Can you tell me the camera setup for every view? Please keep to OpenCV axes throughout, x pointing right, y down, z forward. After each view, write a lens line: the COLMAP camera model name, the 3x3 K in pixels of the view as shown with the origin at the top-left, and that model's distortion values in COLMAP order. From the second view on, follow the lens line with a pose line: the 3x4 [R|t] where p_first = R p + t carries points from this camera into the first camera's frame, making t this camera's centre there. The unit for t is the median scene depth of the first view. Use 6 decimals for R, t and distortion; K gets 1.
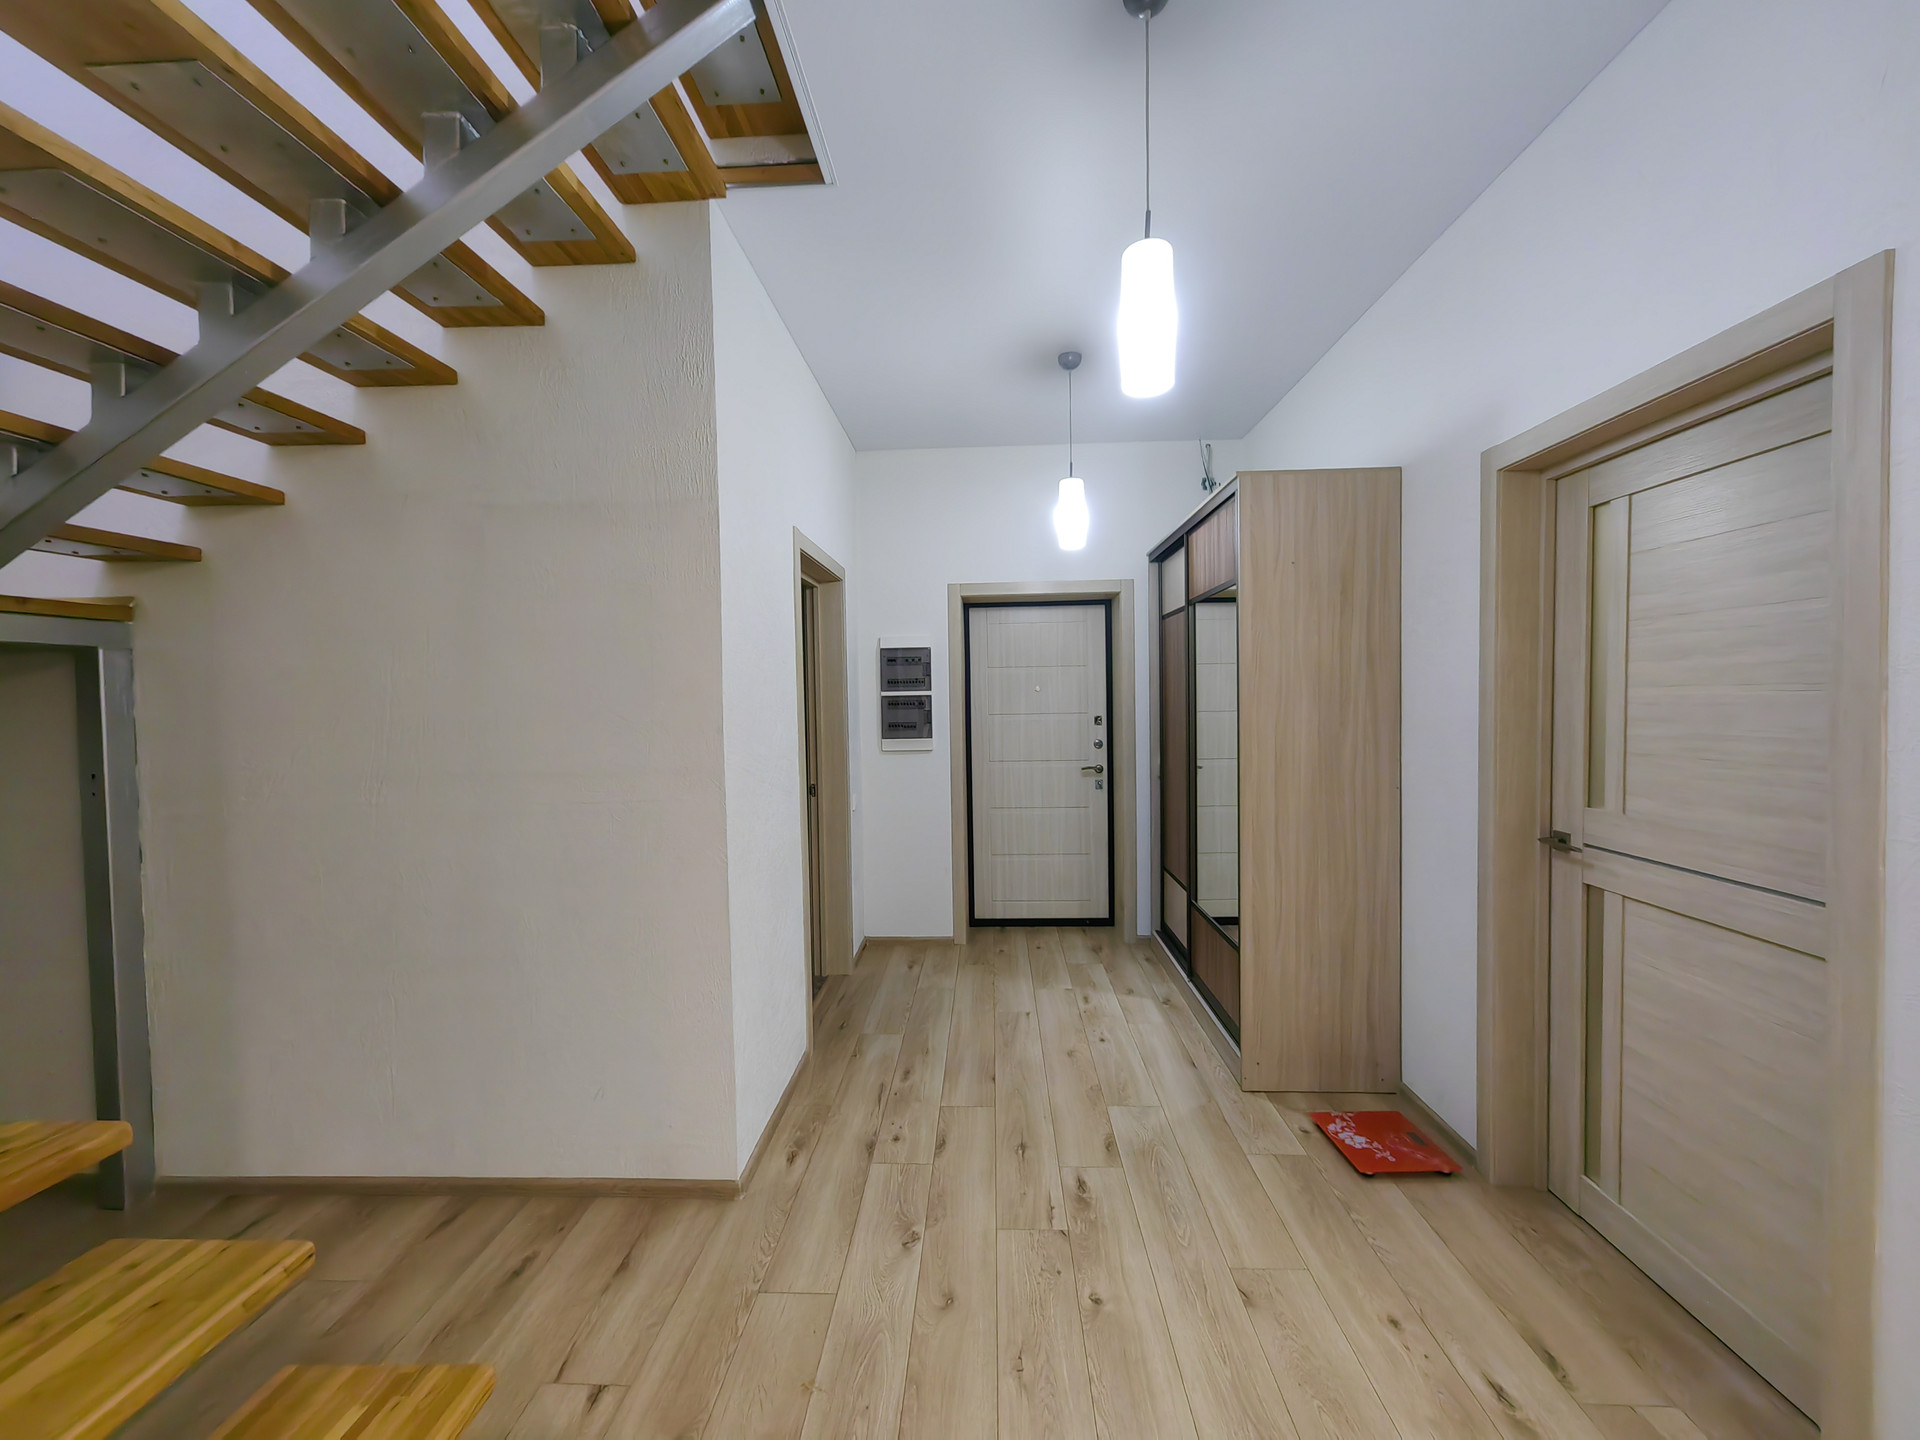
lens RADIAL K [[737.8, 0, 958.7], [0, 737.8, 713.2], [0, 0, 1]] dist [0.000796, 0.001632]
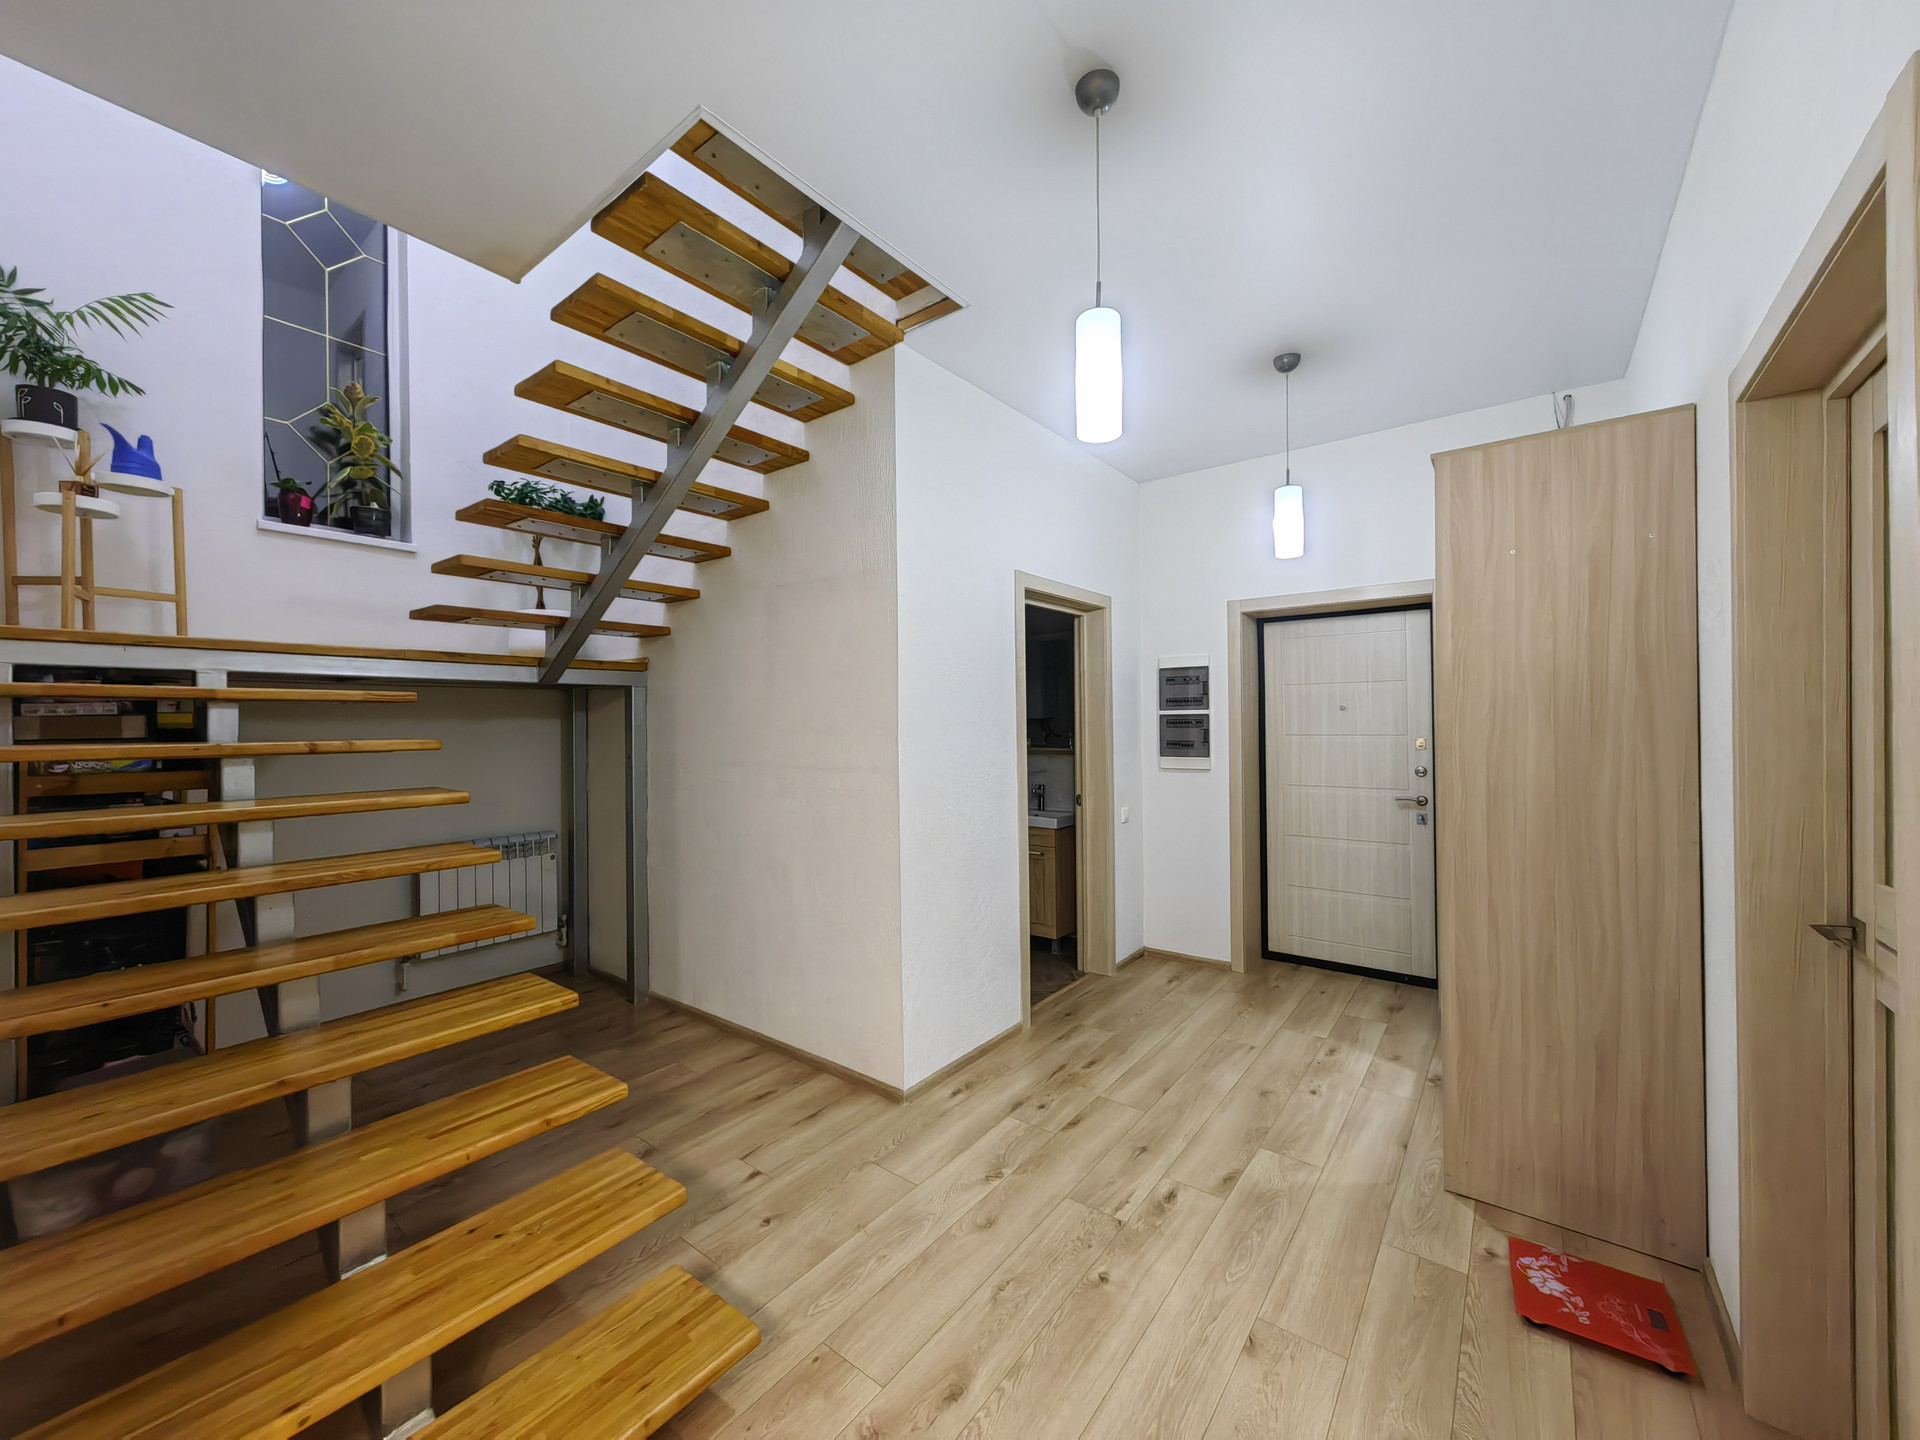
lens RADIAL K [[737.8, 0, 957.5], [0, 737.8, 711.7], [0, 0, 1]] dist [0.000796, 0.001632]
pose [[0.819374, 0.001134, -0.573259, 0.488833], [-0.016389, 0.999636, -0.021447, -0.000632], [0.573026, 0.026968, 0.819094, -0.016553]]
